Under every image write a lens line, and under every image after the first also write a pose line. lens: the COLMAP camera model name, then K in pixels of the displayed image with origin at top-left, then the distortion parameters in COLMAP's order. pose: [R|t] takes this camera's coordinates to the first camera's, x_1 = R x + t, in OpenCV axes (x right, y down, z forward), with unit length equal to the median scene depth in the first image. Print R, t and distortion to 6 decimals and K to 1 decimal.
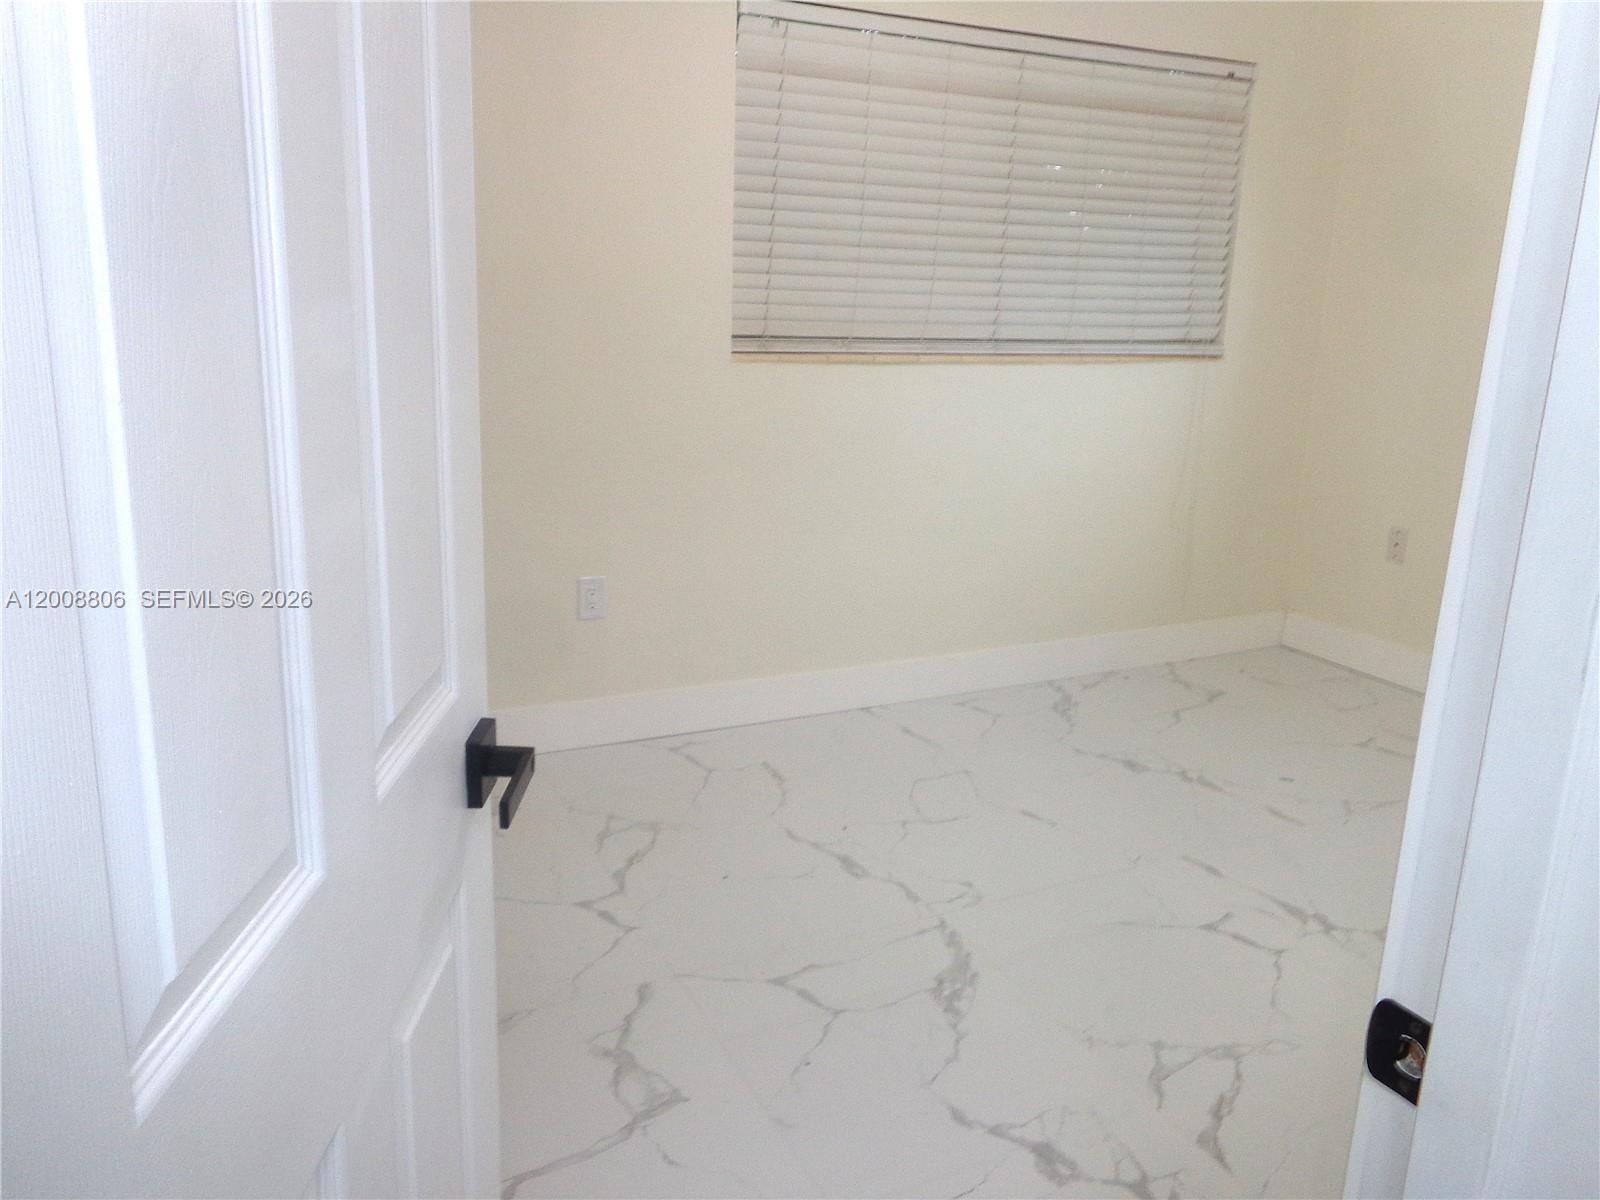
lens RADIAL K [[1247.0, 0, 800.0], [0, 1247.0, 600.0], [0, 0, 1]] dist [0.002969, 0.001622]
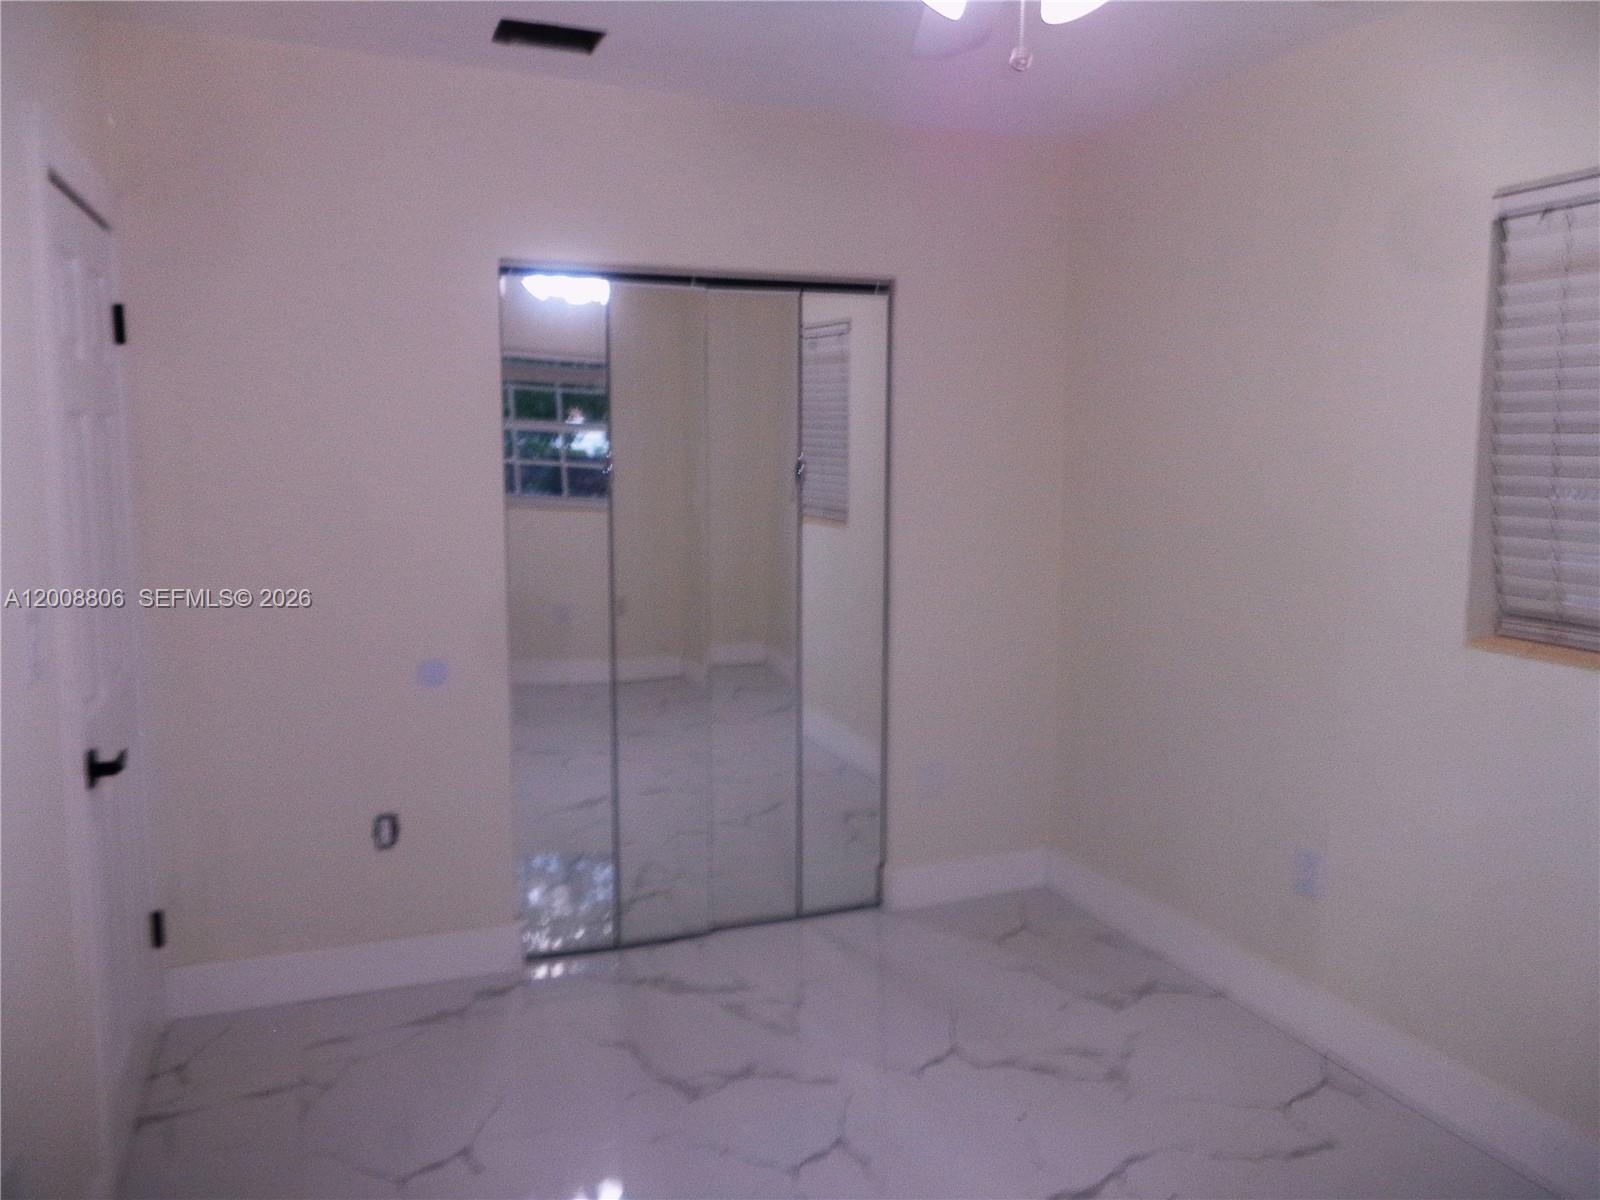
lens RADIAL K [[1247.0, 0, 800.0], [0, 1247.0, 600.0], [0, 0, 1]] dist [0.002969, 0.001622]
pose [[-0.094025, 0.092402, -0.991273, 0.773643], [-0.252181, 0.961001, 0.113500, -0.207357], [0.963101, 0.260652, -0.067056, 0.665932]]
